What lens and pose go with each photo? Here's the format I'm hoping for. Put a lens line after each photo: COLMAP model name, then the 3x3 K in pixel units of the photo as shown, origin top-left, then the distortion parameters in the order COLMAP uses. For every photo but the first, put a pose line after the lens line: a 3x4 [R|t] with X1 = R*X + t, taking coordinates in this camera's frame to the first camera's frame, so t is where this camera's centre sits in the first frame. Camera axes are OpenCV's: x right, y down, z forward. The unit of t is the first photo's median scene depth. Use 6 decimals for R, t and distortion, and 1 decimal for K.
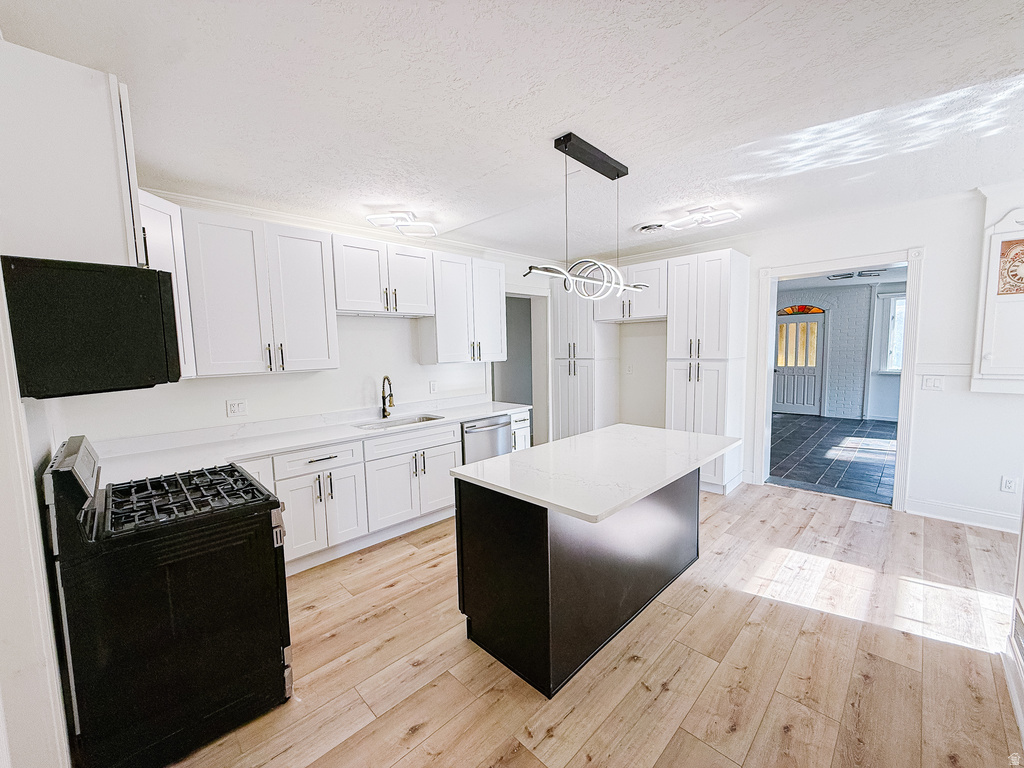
lens RADIAL K [[408.0, 0, 509.5], [0, 408.0, 385.2], [0, 0, 1]] dist [0.000061, -0.000091]
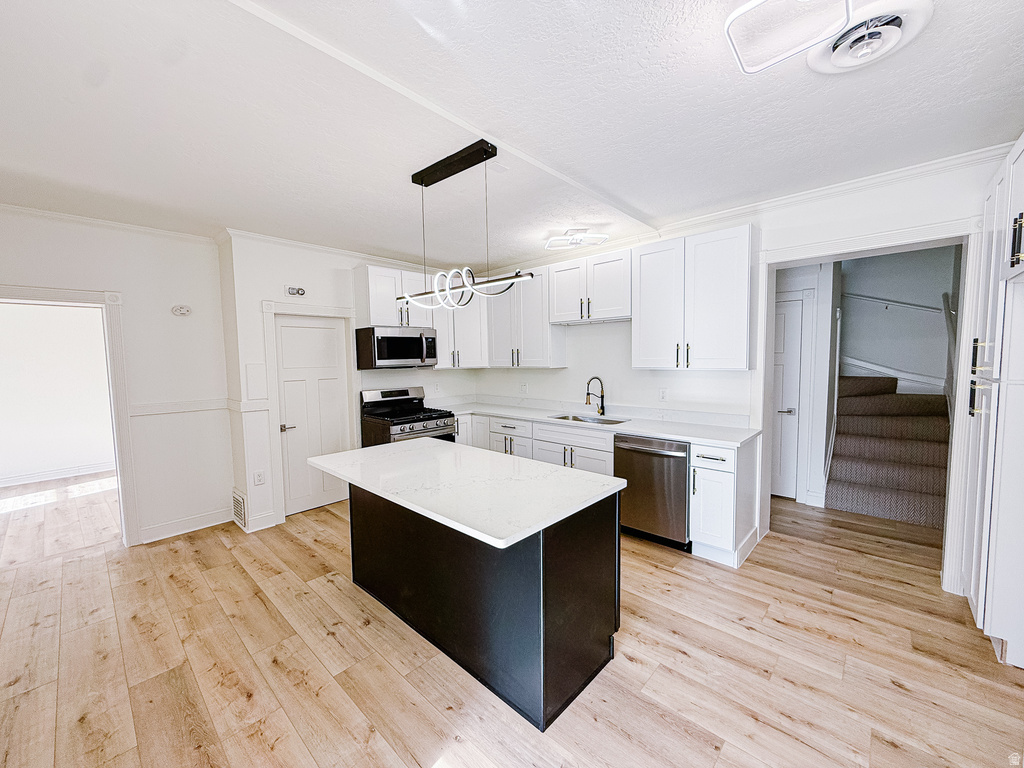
lens RADIAL K [[408.0, 0, 509.5], [0, 408.0, 385.2], [0, 0, 1]] dist [0.000061, -0.000091]
pose [[0.041696, 0.094735, -0.994629, 1.421557], [-0.073577, 0.993083, 0.091503, -0.150434], [0.996418, 0.069366, 0.048378, 1.295145]]
